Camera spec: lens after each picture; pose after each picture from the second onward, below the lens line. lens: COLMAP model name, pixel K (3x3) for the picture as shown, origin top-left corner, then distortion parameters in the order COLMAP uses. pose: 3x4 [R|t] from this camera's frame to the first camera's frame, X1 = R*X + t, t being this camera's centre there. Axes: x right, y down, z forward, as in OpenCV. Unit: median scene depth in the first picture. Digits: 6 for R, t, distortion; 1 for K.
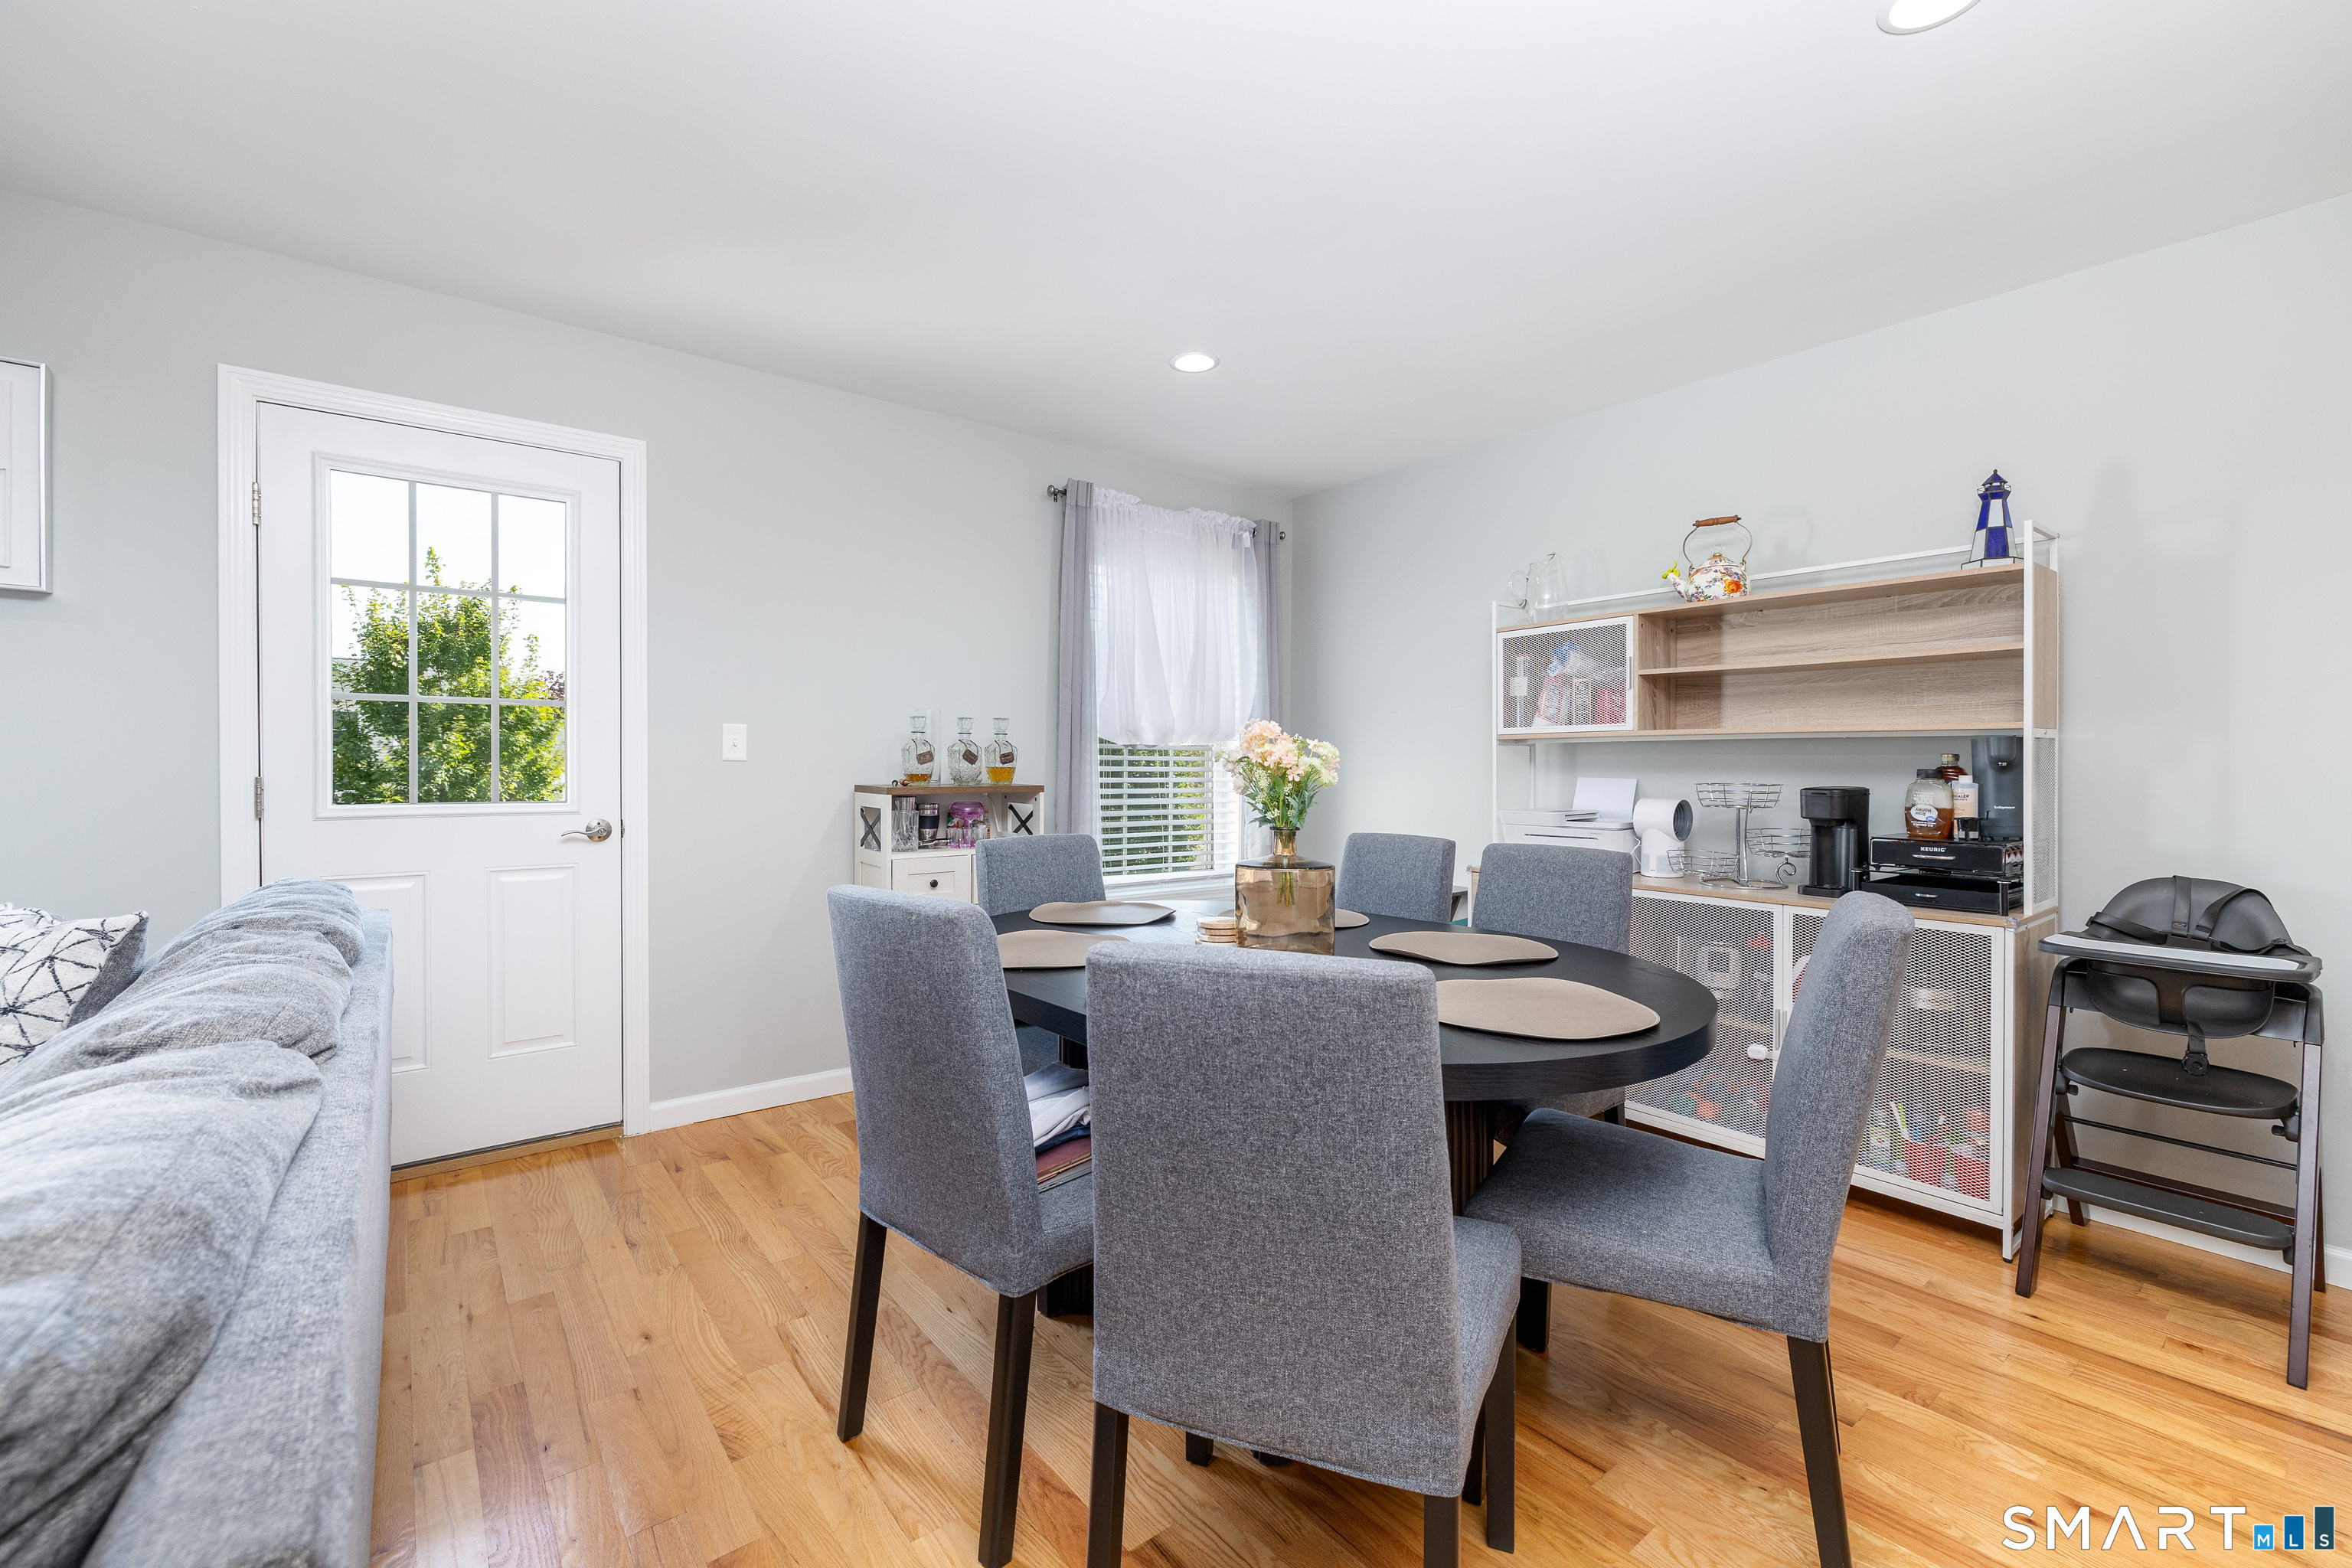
lens RADIAL K [[993.0, 0, 1173.5], [0, 993.0, 771.9], [0, 0, 1]] dist [0.001279, -0.000094]
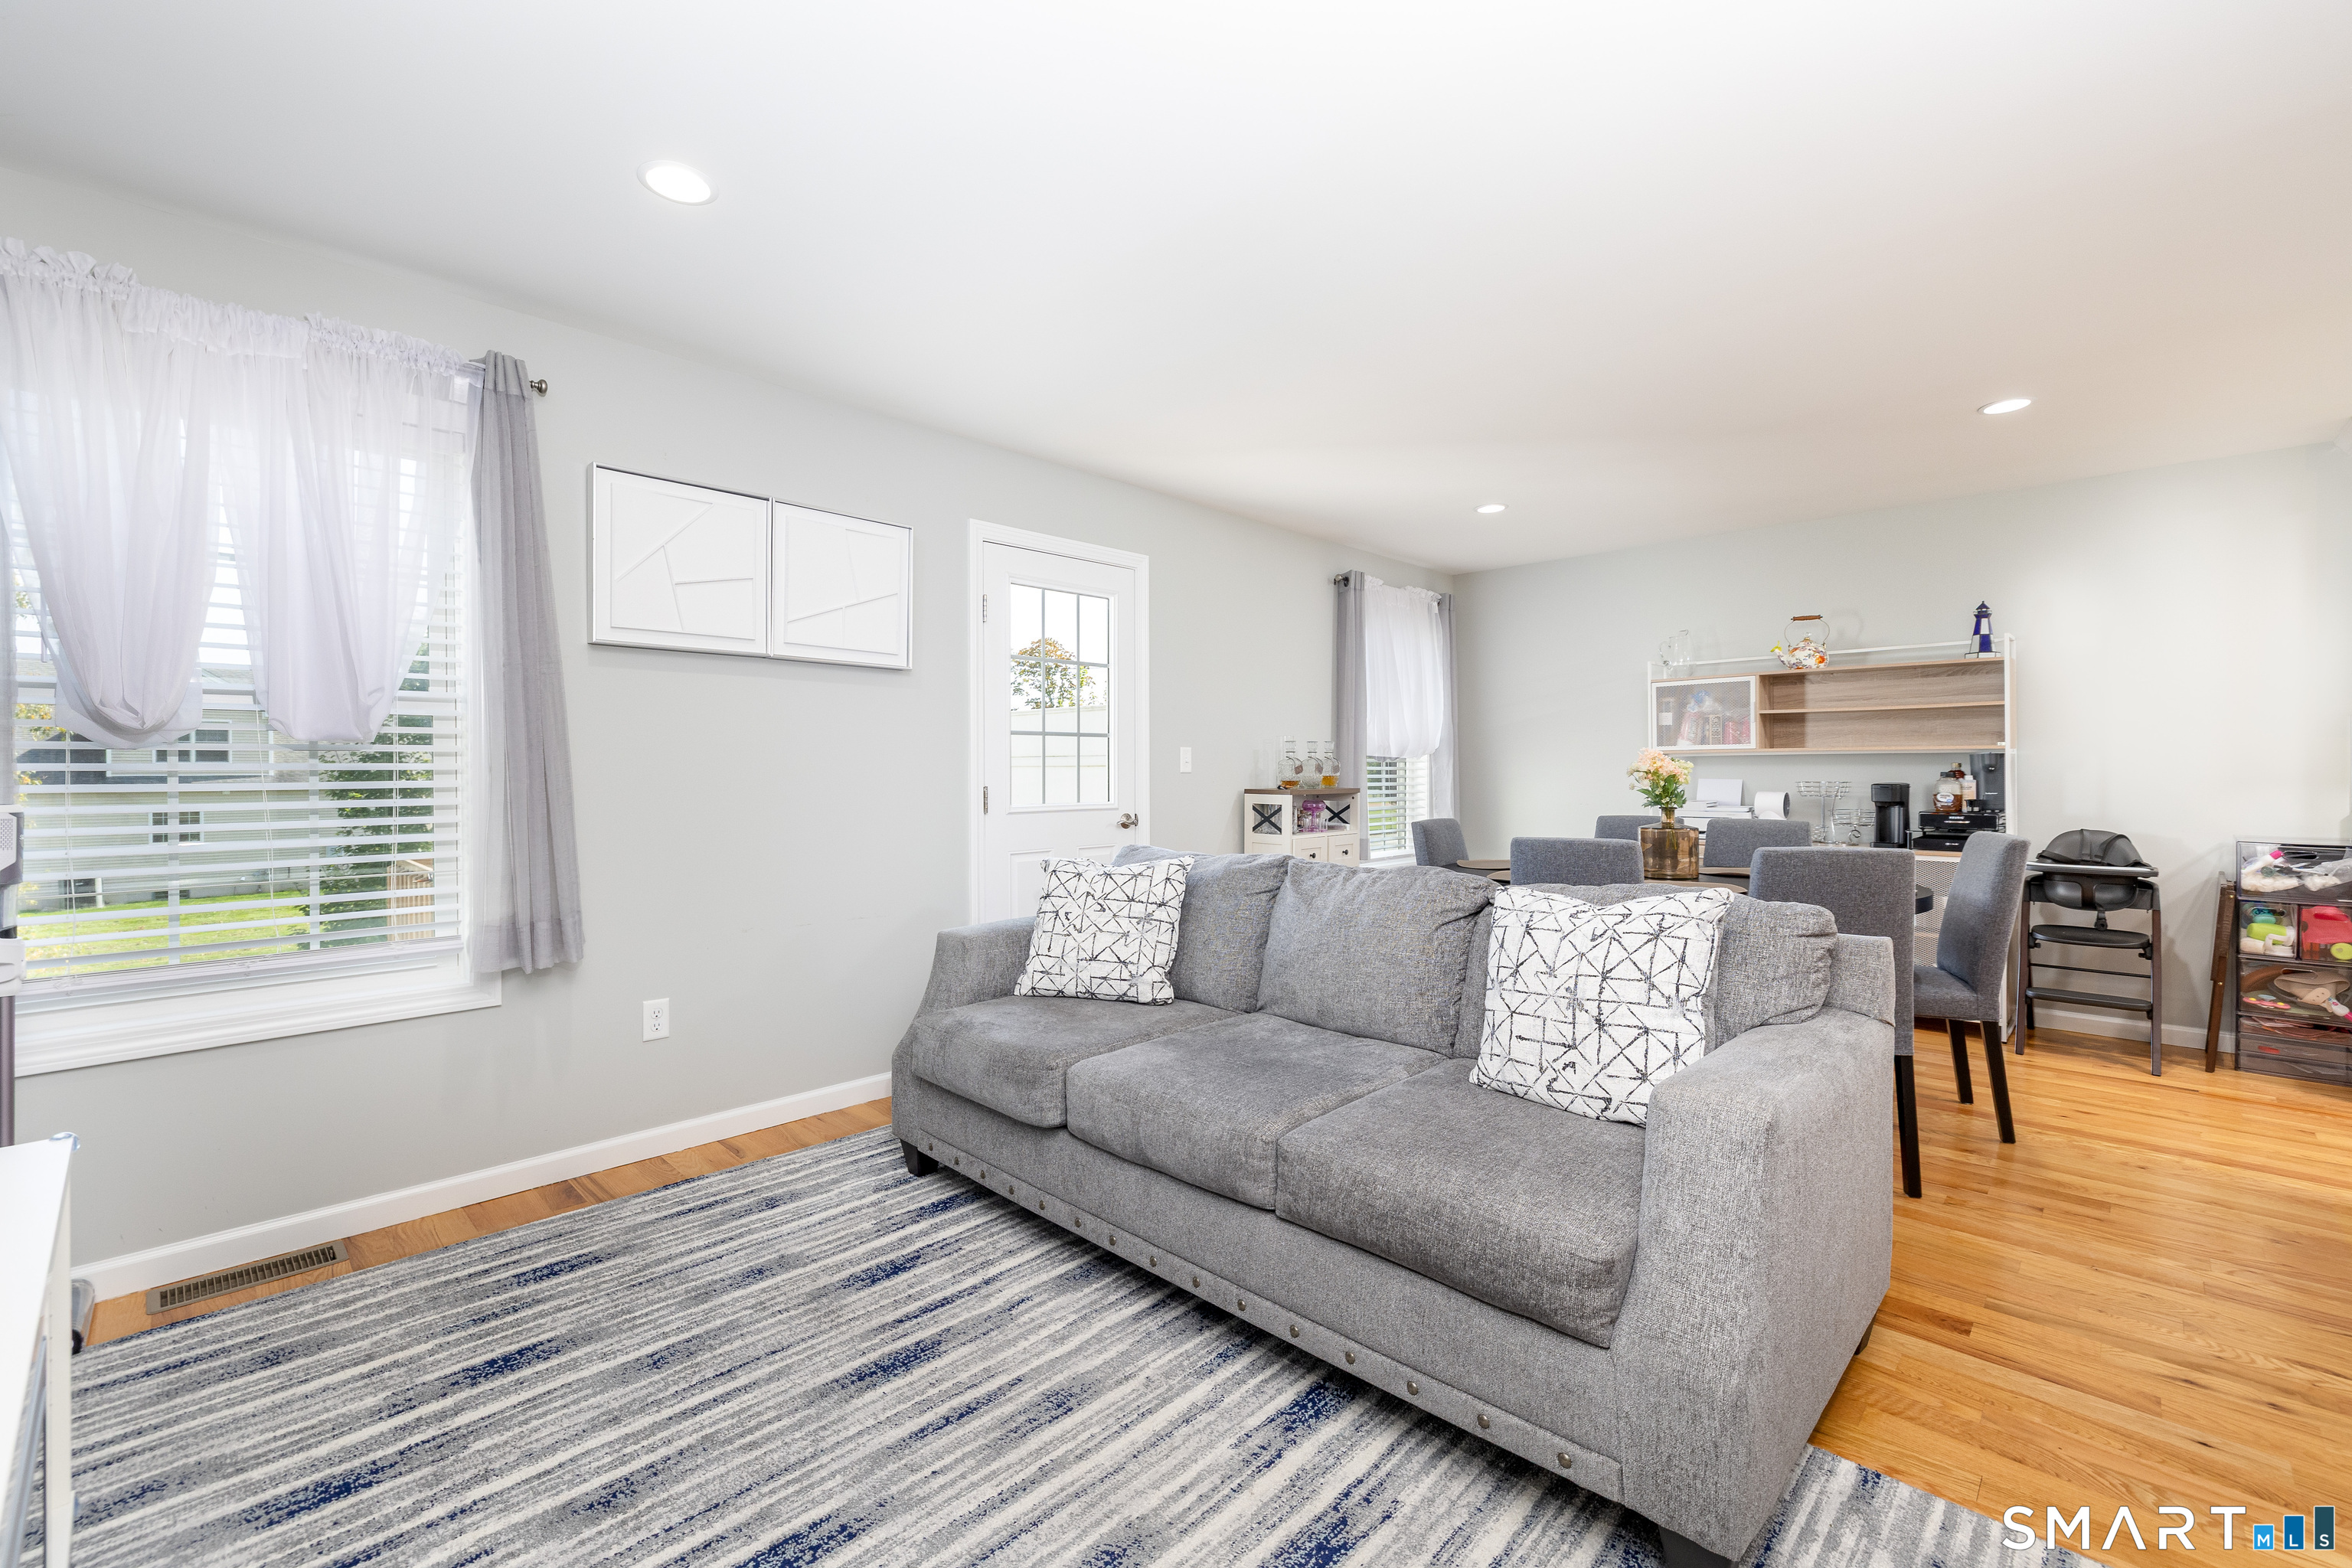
lens RADIAL K [[993.0, 0, 1178.0], [0, 993.0, 774.4], [0, 0, 1]] dist [0.001279, -0.000094]
pose [[0.991121, -0.008701, 0.132675, -0.875209], [0.009189, 0.999953, -0.003066, -0.006167], [-0.132642, 0.004258, 0.991155, -0.588510]]
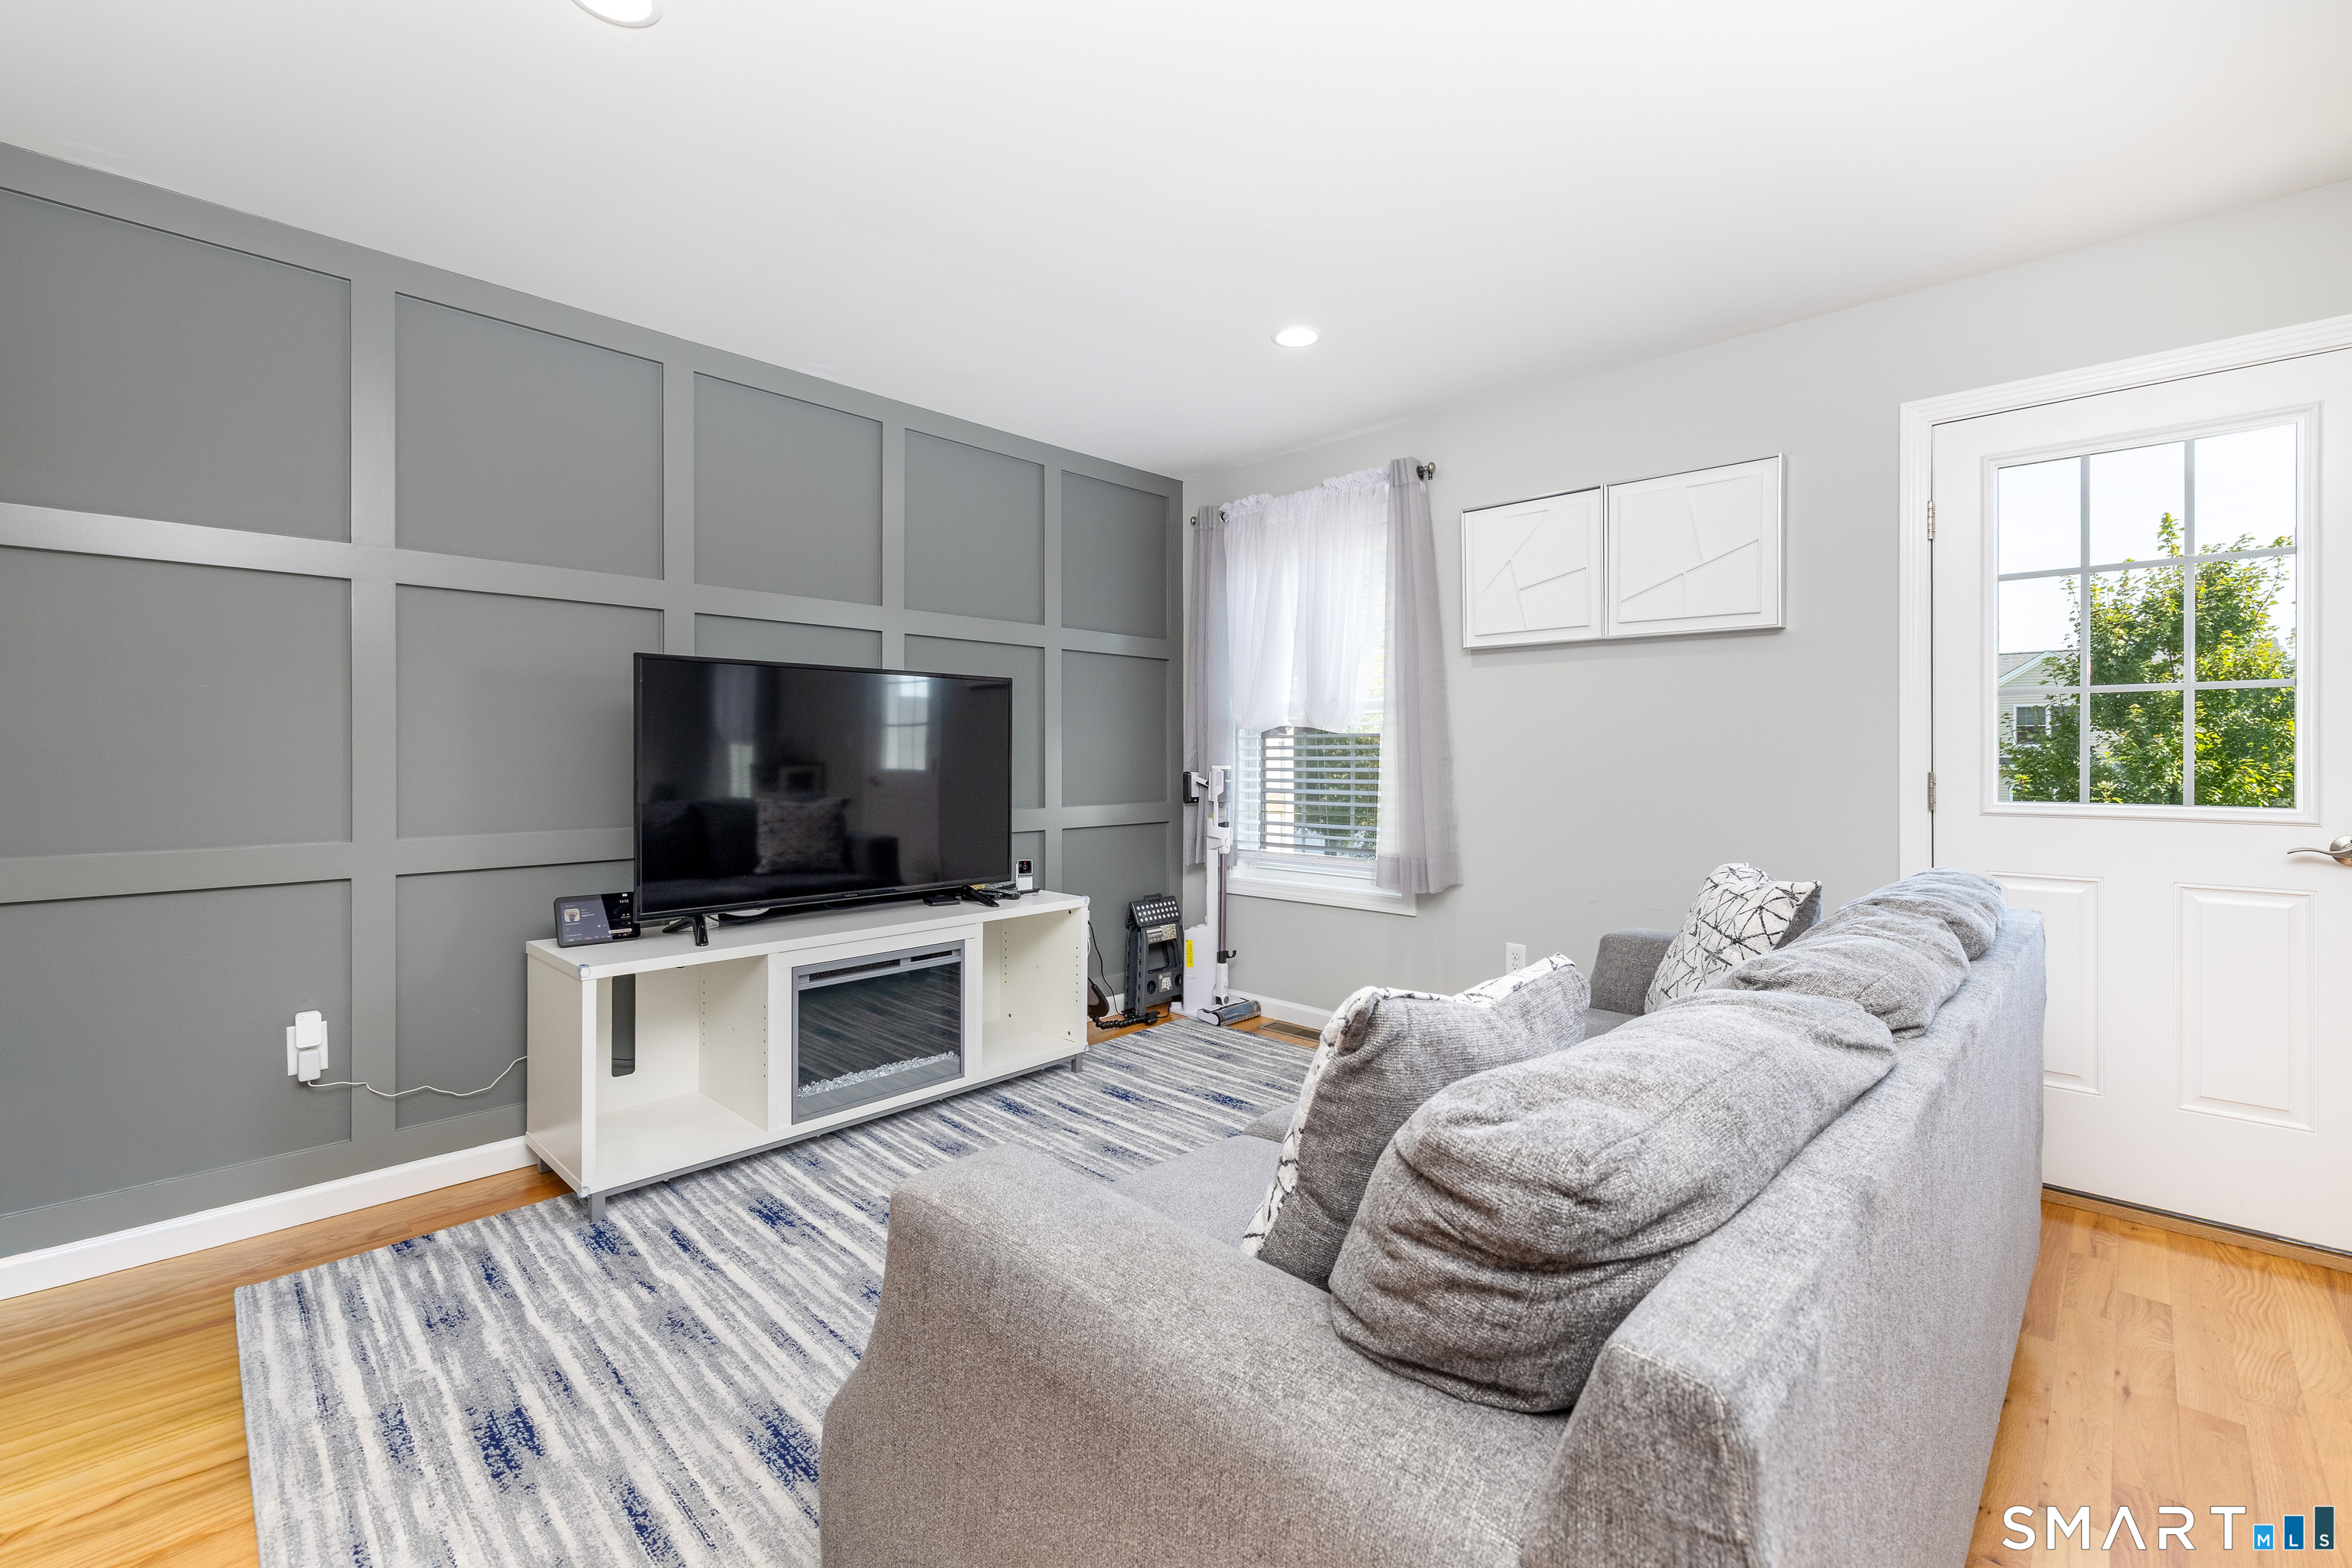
lens RADIAL K [[993.0, 0, 1149.2], [0, 993.0, 747.8], [0, 0, 1]] dist [0.001279, -0.000094]
pose [[0.122638, -0.011048, -0.992390, 0.046627], [-0.009582, 0.999878, -0.012316, 0.000276], [0.992405, 0.011020, 0.122517, 0.022612]]
